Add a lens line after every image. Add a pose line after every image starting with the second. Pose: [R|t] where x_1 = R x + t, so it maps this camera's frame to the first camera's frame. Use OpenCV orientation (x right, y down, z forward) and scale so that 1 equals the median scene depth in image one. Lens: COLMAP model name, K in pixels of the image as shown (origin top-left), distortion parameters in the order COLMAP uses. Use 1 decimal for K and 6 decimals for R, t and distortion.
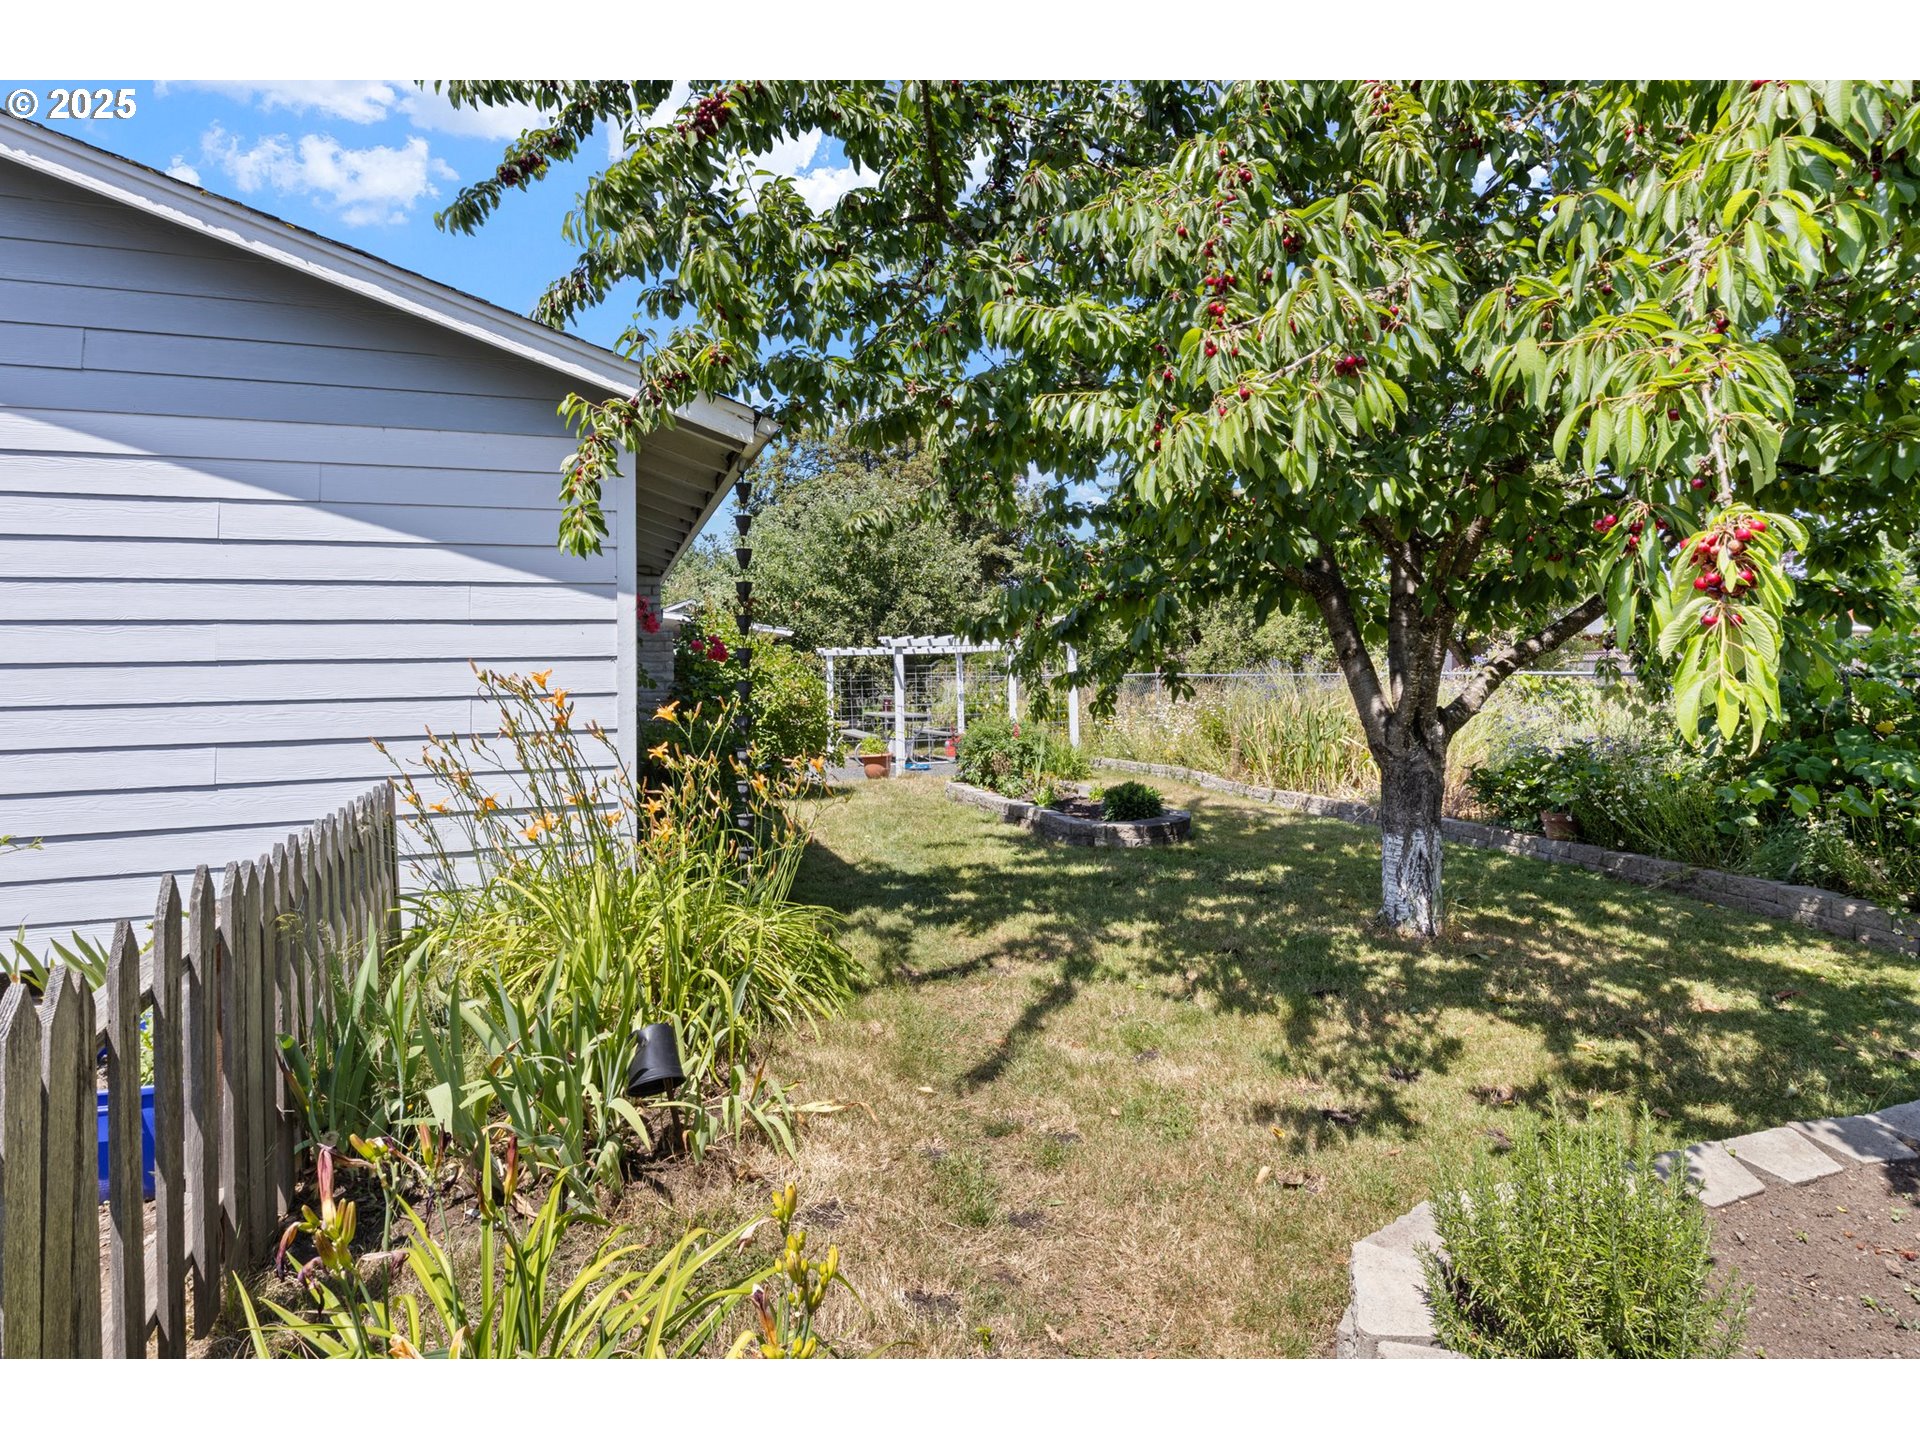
lens RADIAL K [[1325.9, 0, 960.0], [0, 1325.9, 720.0], [0, 0, 1]] dist [-0.022099, -0.000363]
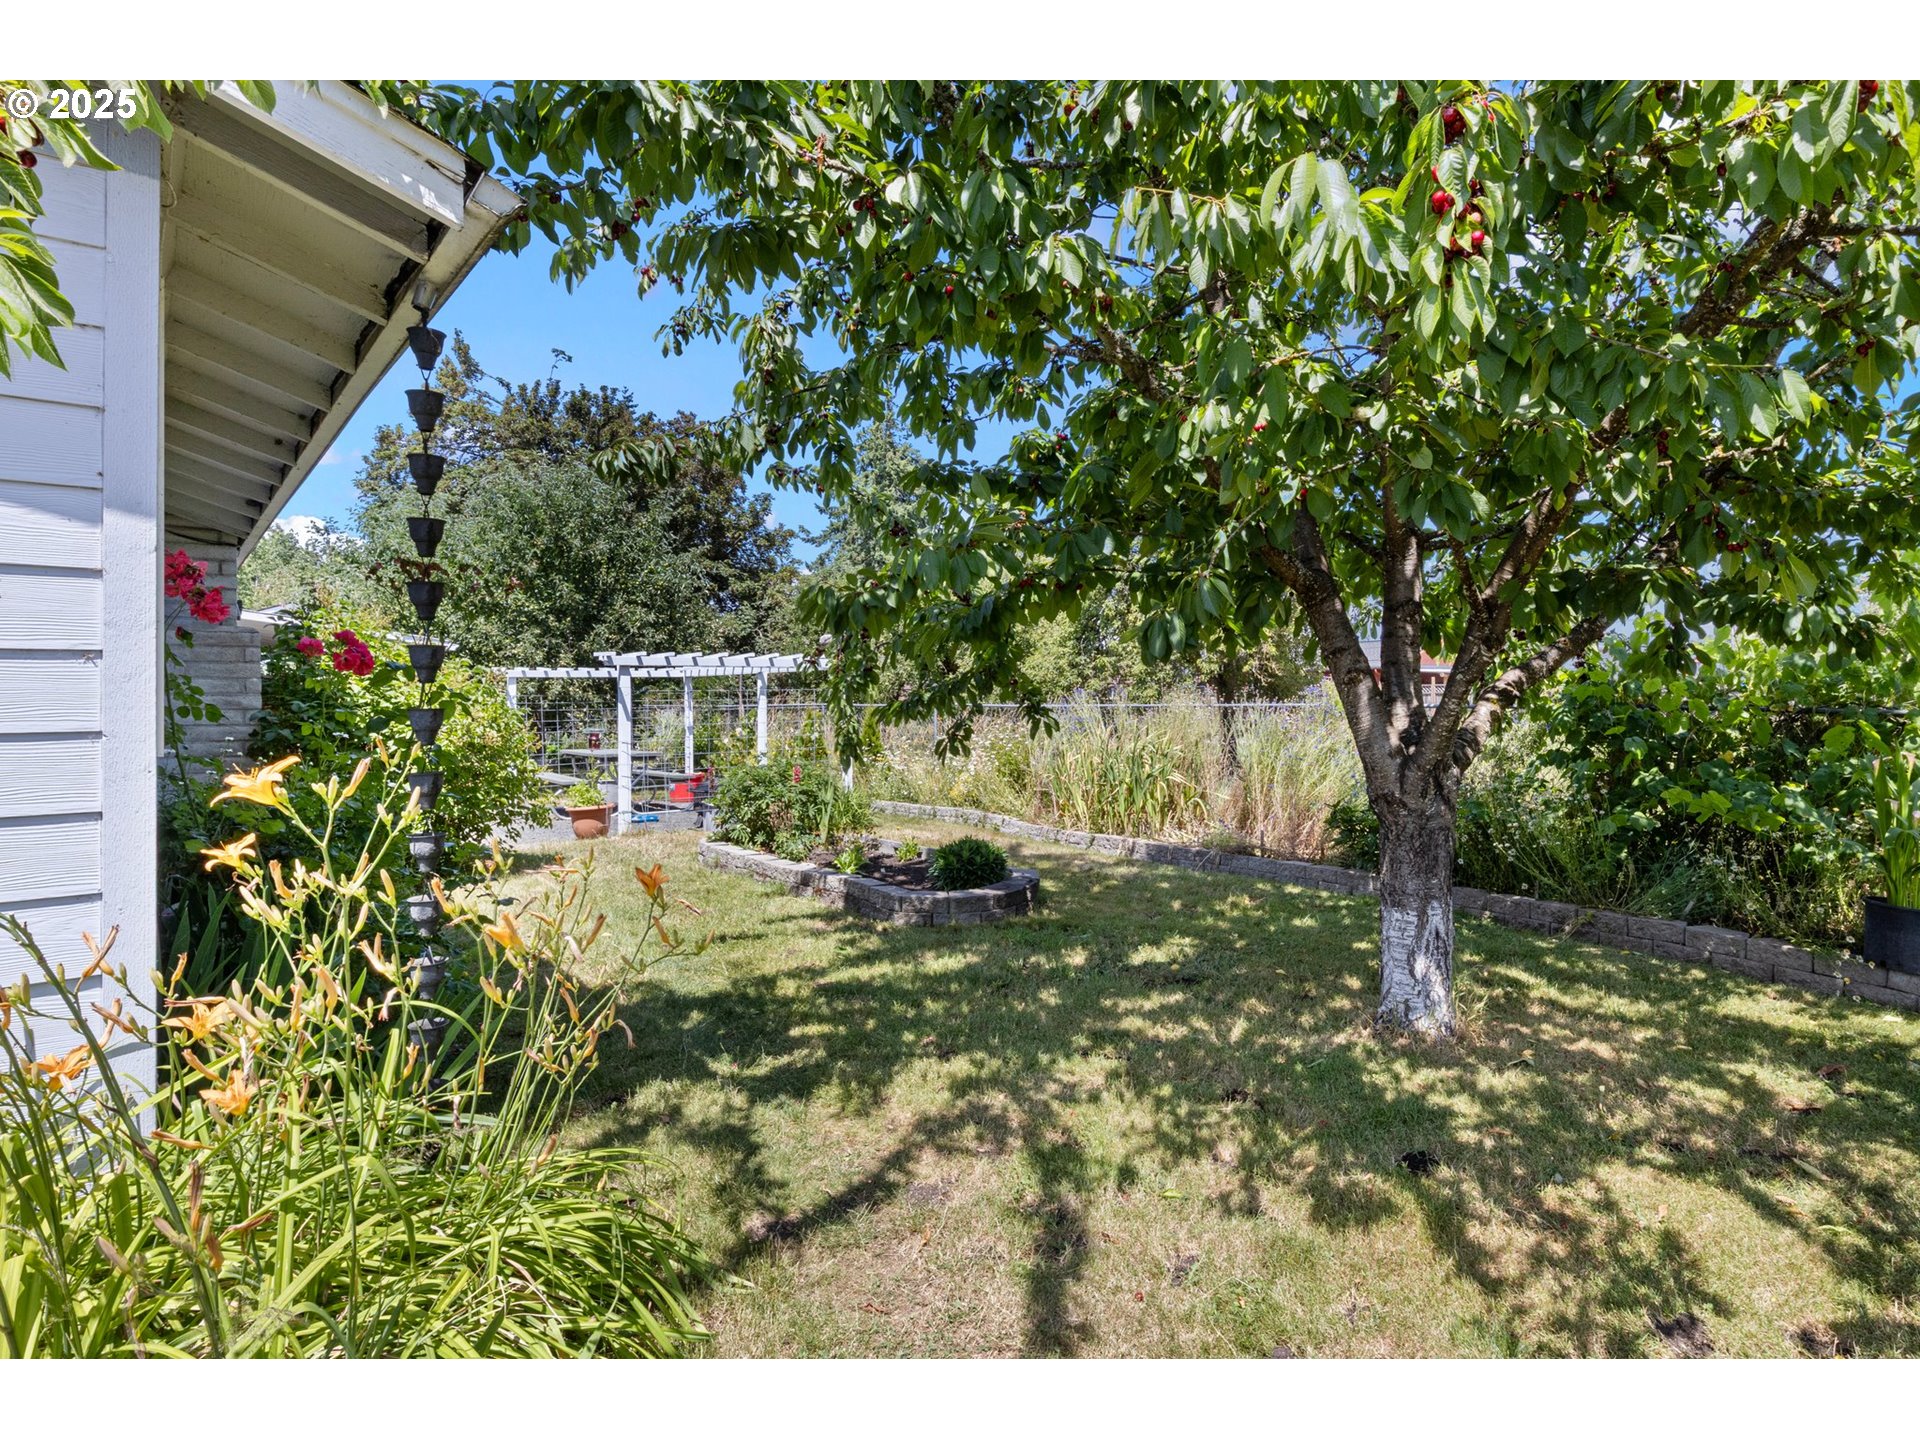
lens RADIAL K [[888.8, 0, 961.1], [0, 888.8, 733.2], [0, 0, 1]] dist [0.000302, 0.000110]
pose [[0.897661, -0.005088, 0.440658, -0.103896], [0.007902, 0.999958, -0.004551, -0.013105], [-0.440616, 0.007567, 0.897664, 0.474617]]
